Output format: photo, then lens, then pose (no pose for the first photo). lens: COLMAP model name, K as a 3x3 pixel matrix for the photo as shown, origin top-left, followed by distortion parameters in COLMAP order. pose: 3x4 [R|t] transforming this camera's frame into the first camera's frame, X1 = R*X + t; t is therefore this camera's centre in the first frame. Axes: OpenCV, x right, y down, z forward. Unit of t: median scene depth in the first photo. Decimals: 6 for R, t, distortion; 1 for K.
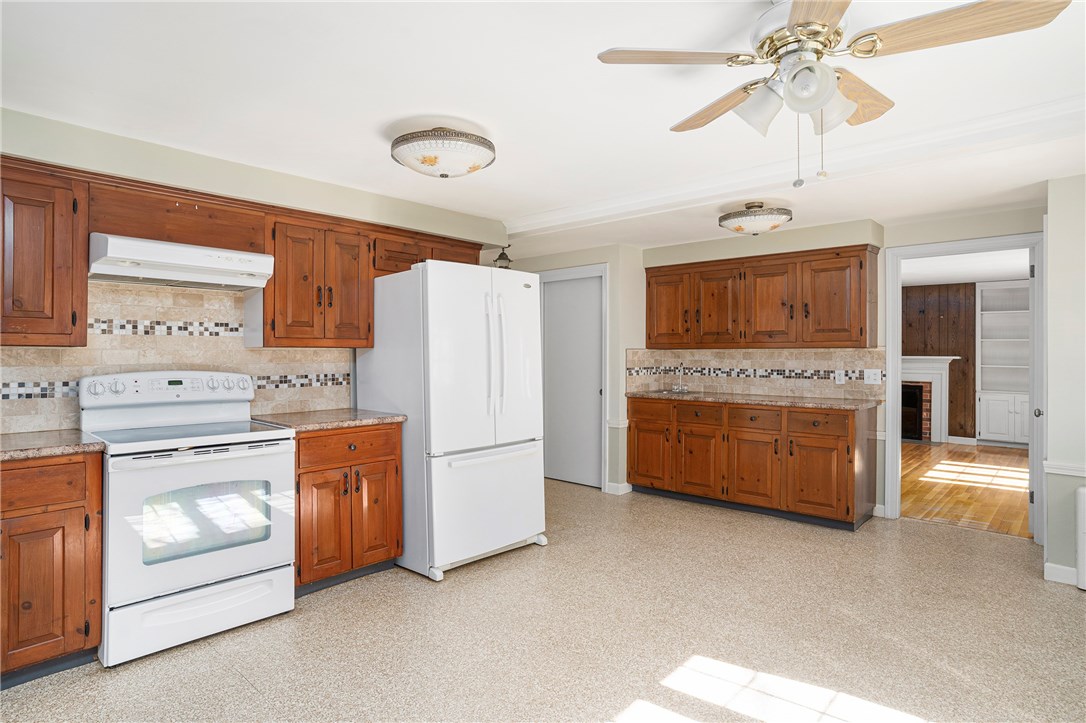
lens RADIAL K [[584.4, 0, 544.2], [0, 584.4, 349.7], [0, 0, 1]] dist [0.000204, 0.000822]
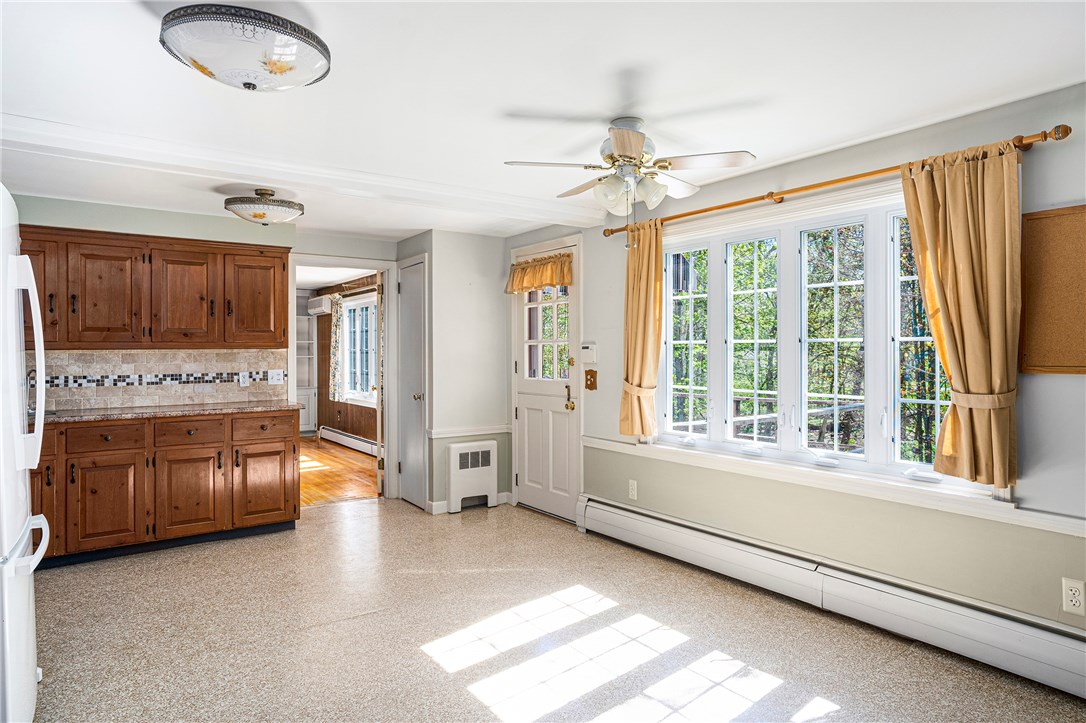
lens RADIAL K [[677.3, 0, 542.5], [0, 677.3, 344.1], [0, 0, 1]] dist [-0.001074, -0.000104]
pose [[0.202496, 0.007498, 0.979254, -0.493160], [0.000273, 0.999970, -0.007714, -0.001939], [-0.979283, 0.001830, 0.202487, 0.303518]]
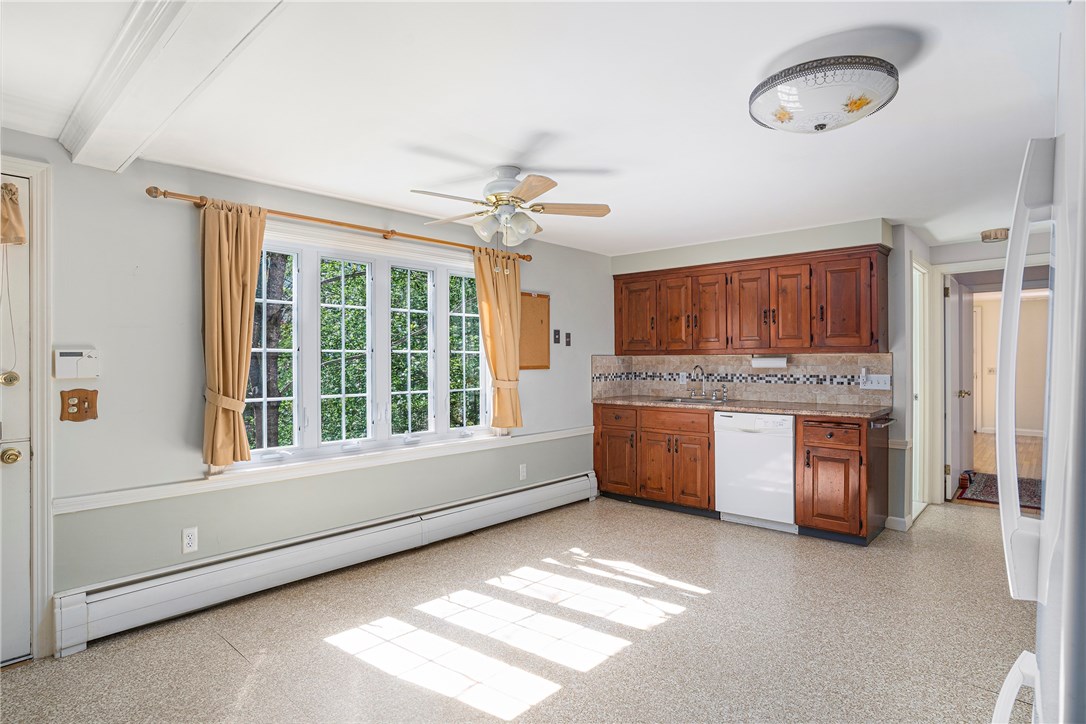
lens RADIAL K [[569.8, 0, 543.0], [0, 569.8, 362.0], [0, 0, 1]] dist [-0.000433, 0.000264]
pose [[-0.999992, 0.000895, 0.003901, 0.109421], [0.000901, 0.999998, 0.001567, 0.002874], [-0.003899, 0.001571, -0.999991, 1.012776]]
